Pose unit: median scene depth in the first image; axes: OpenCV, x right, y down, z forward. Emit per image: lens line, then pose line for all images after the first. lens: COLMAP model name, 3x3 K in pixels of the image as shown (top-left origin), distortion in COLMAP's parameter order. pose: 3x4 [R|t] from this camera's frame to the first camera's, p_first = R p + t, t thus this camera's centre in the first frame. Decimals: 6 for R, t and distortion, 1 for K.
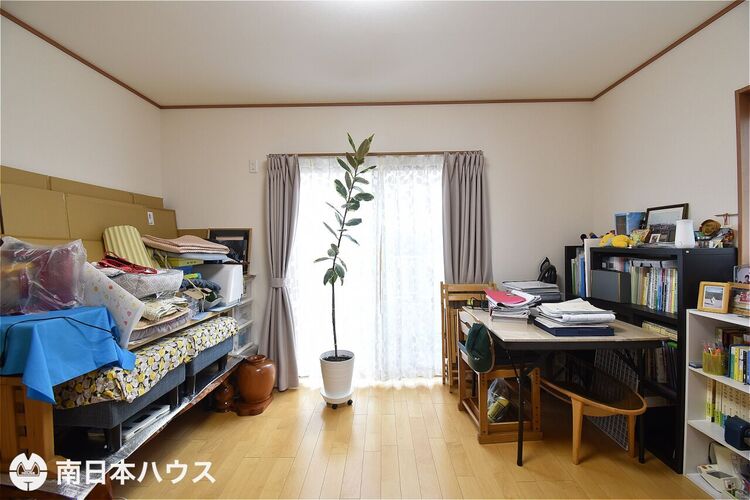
lens RADIAL K [[329.9, 0, 378.9], [0, 329.9, 248.8], [0, 0, 1]] dist [0.022994, -0.026721]
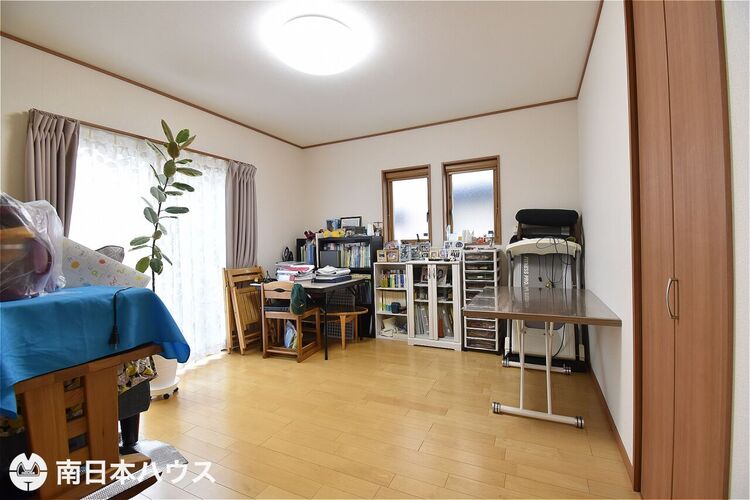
lens RADIAL K [[329.9, 0, 378.9], [0, 329.9, 248.8], [0, 0, 1]] dist [0.022994, -0.026721]
pose [[0.420988, -0.011417, 0.906994, -0.848447], [0.036935, 0.999307, -0.004564, 0.075792], [-0.906314, 0.035421, 0.421118, 0.002893]]
